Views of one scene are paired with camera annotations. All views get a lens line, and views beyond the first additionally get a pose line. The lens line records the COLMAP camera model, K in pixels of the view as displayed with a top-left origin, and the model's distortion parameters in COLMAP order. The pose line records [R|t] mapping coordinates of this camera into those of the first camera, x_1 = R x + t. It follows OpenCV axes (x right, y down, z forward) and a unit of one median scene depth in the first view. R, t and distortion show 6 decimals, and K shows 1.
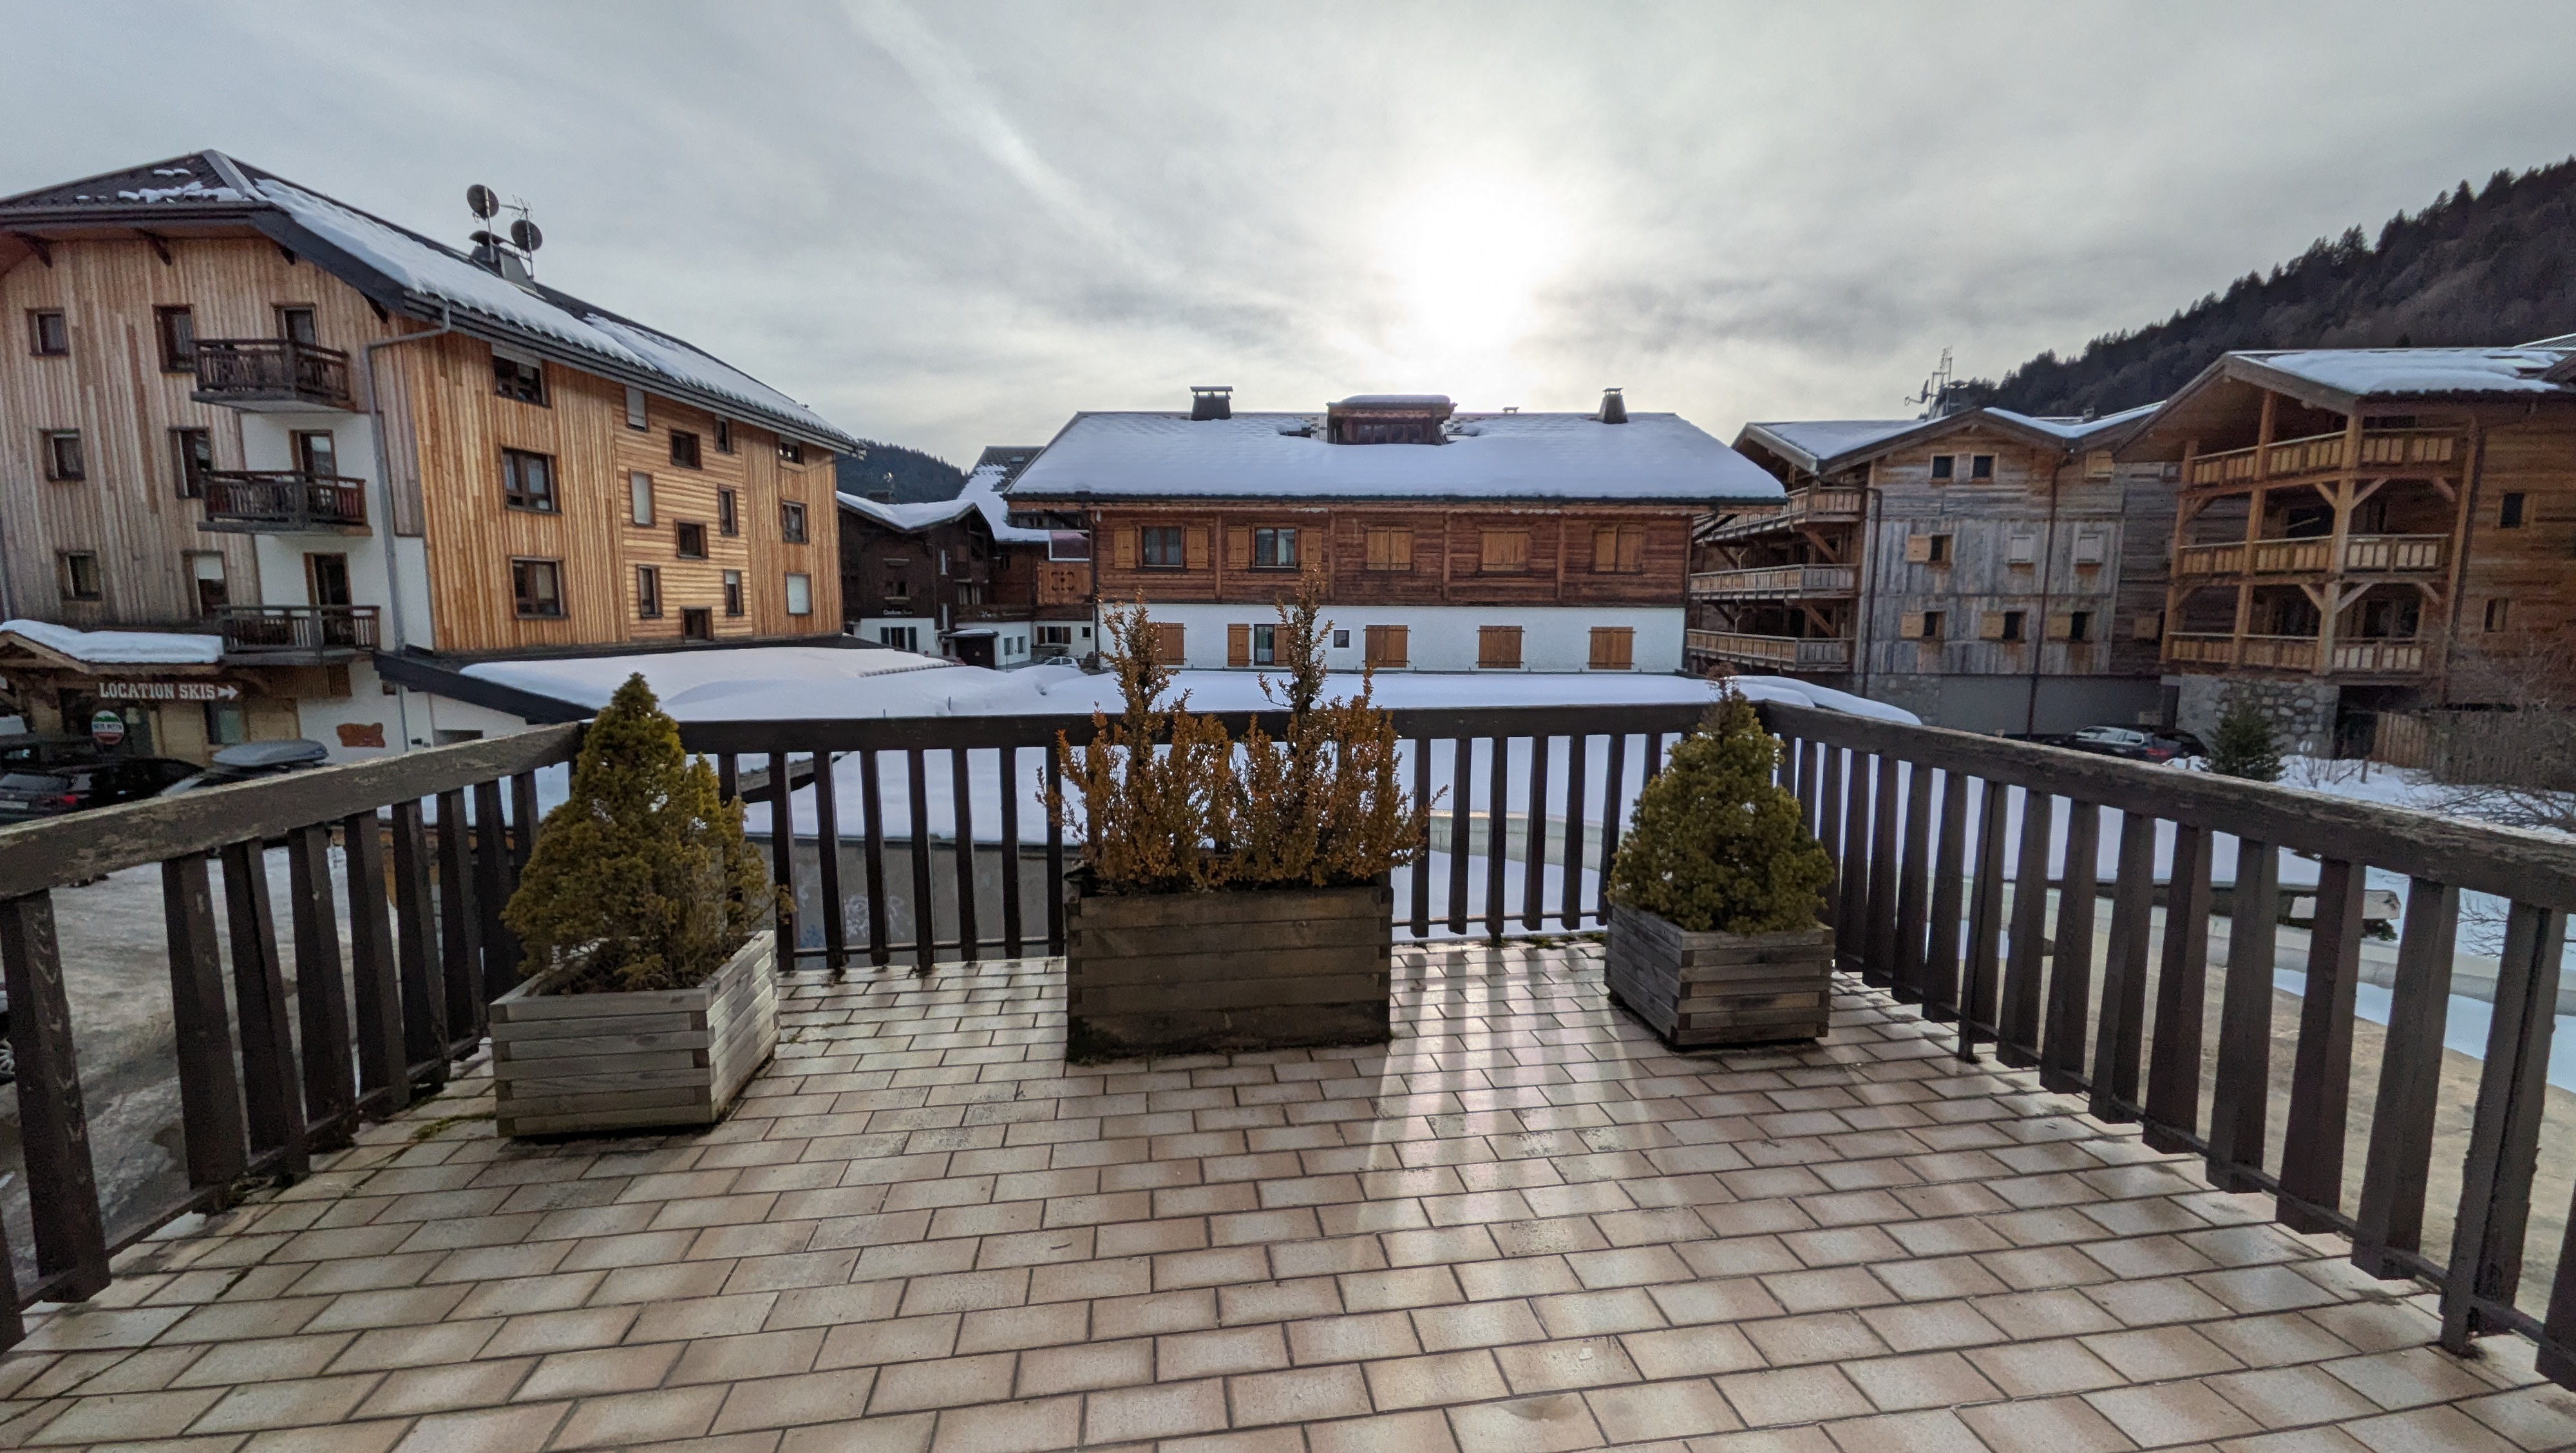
lens RADIAL K [[1008.8, 0, 1296.6], [0, 1008.8, 738.8], [0, 0, 1]] dist [0.002694, -0.000042]
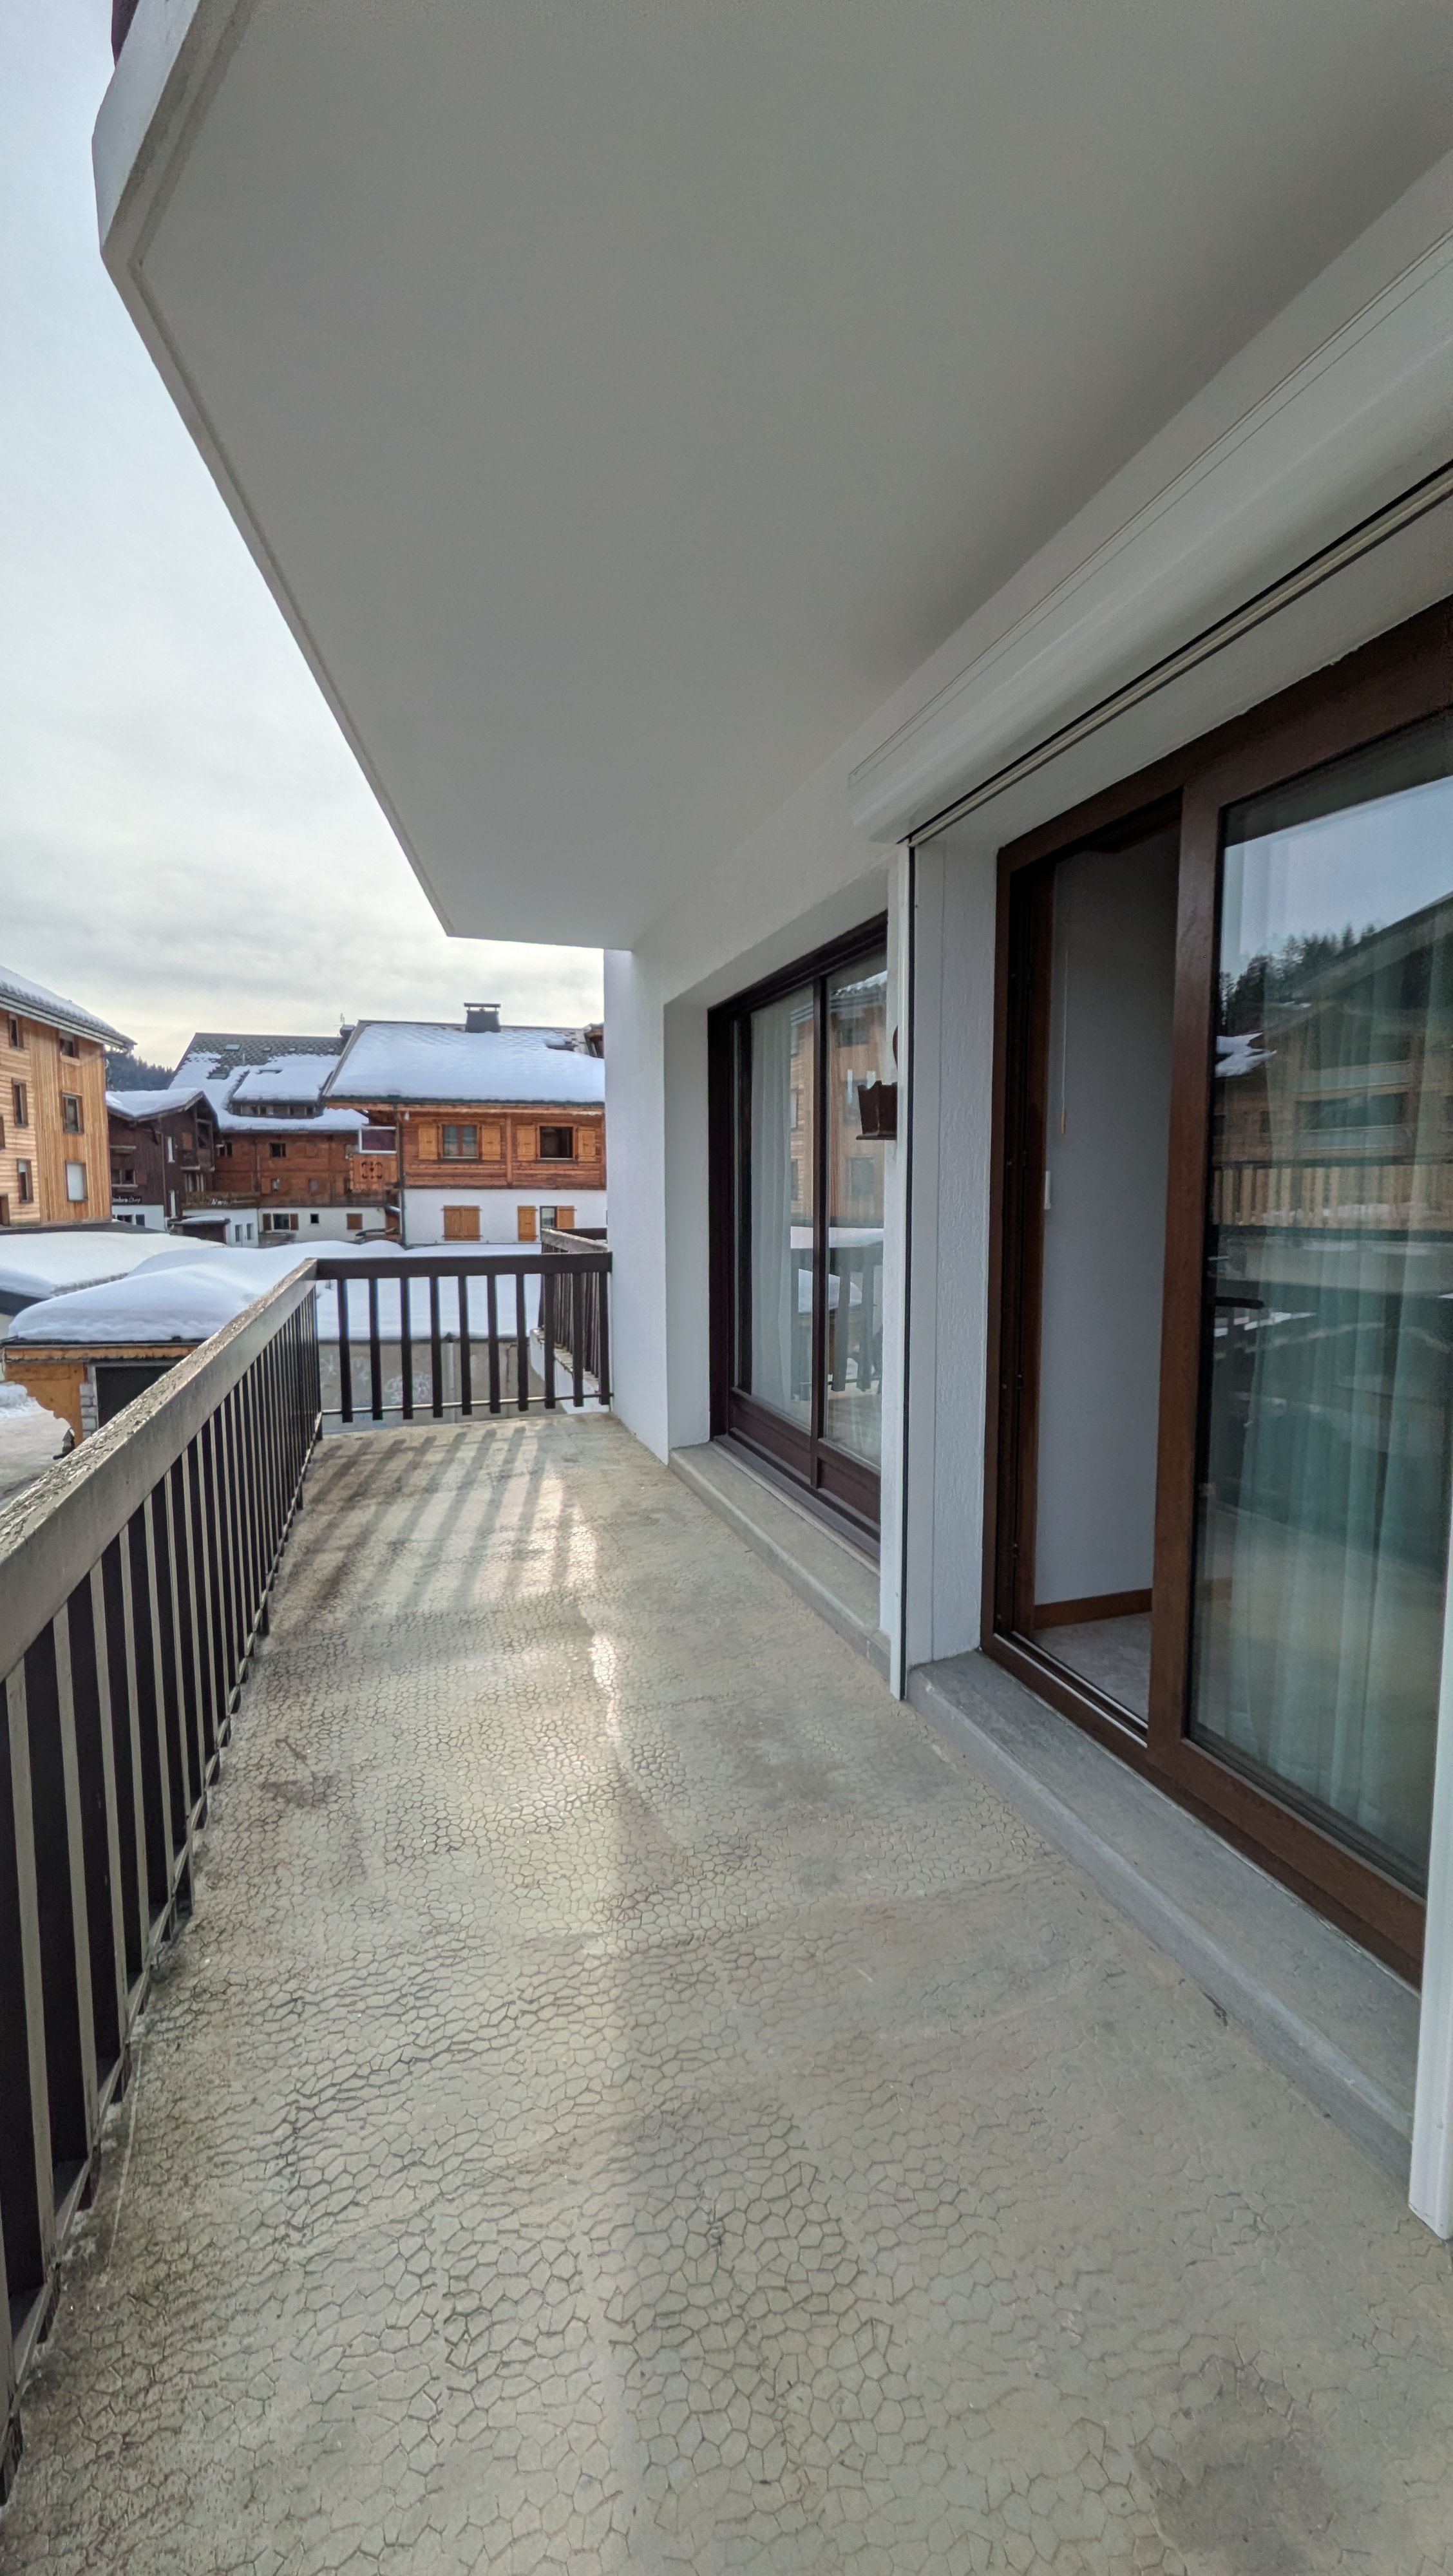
lens RADIAL K [[999.9, 0, 747.0], [0, 999.9, 1280.7], [0, 0, 1]] dist [0.010740, -0.005162]
pose [[0.967585, -0.027264, 0.251069, -0.134690], [0.037956, 0.998563, -0.037839, 0.037590], [-0.249677, 0.046142, 0.967229, -0.267492]]
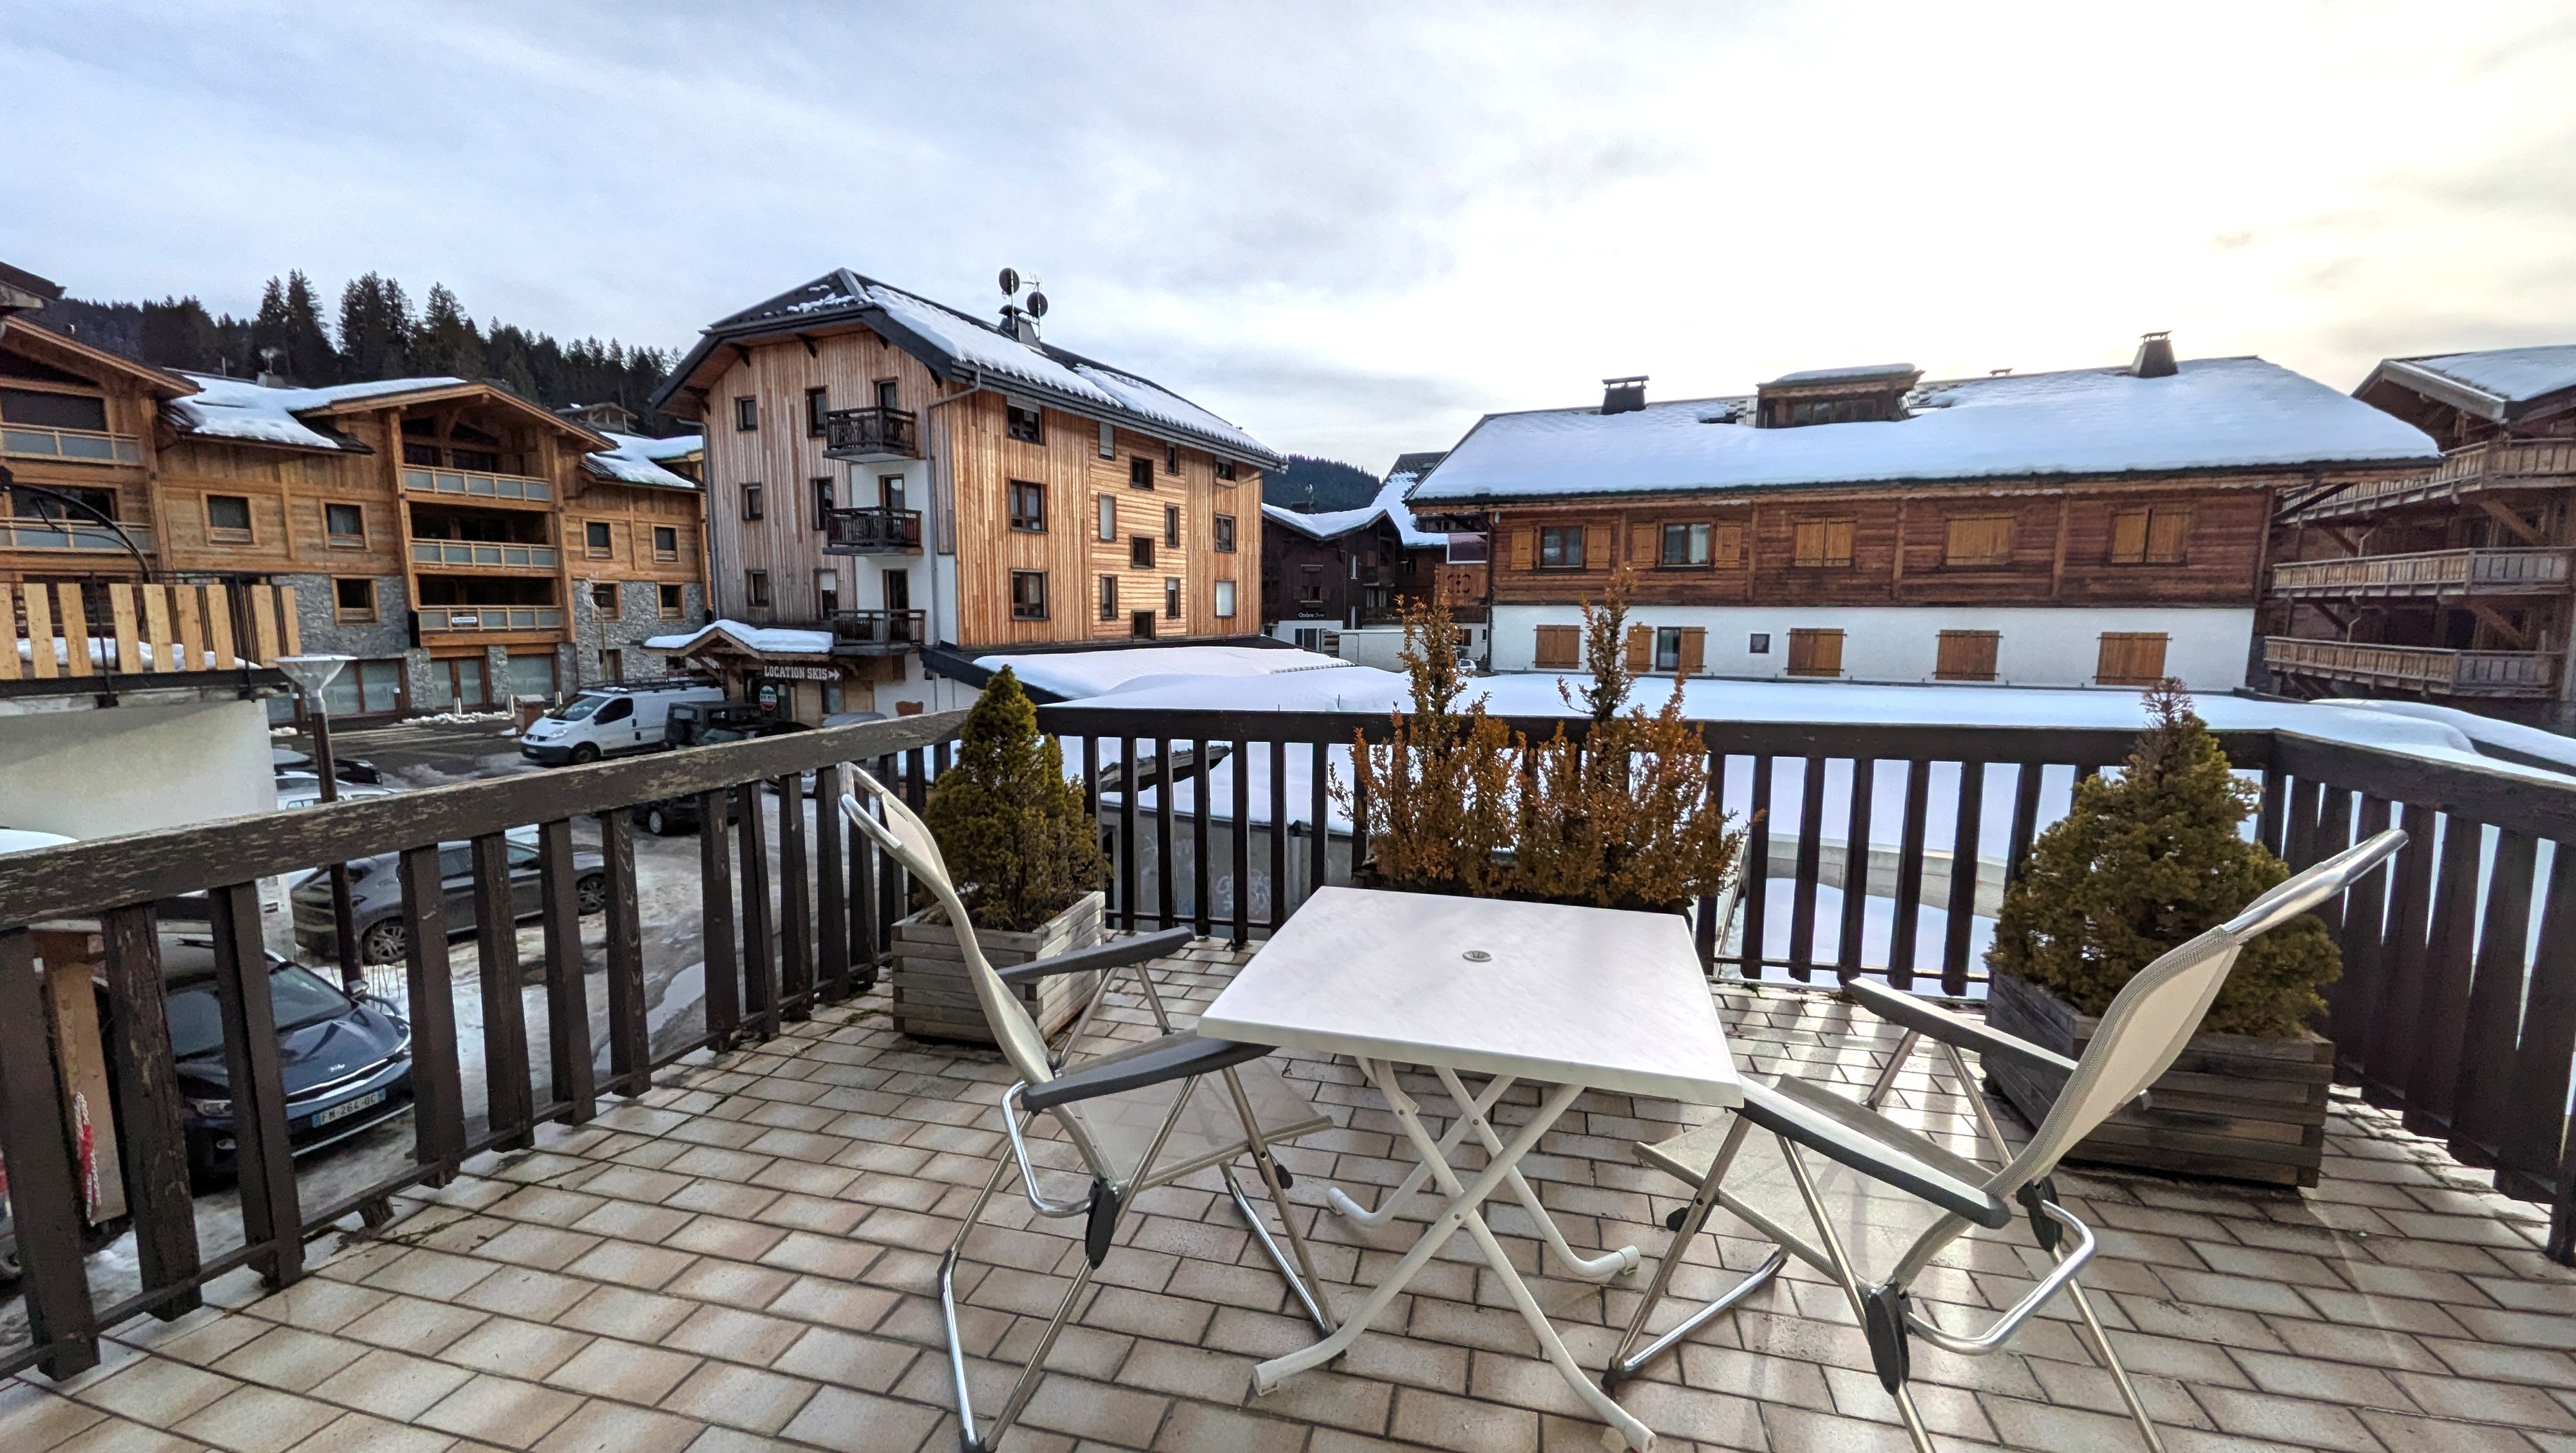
lens RADIAL K [[1011.3, 0, 1288.1], [0, 1011.3, 739.2], [0, 0, 1]] dist [0.005033, -0.000901]
pose [[0.920538, 0.047435, -0.387763, 0.014982], [-0.048318, 0.998804, 0.007479, -0.000206], [0.387654, 0.011852, 0.921729, 0.002878]]
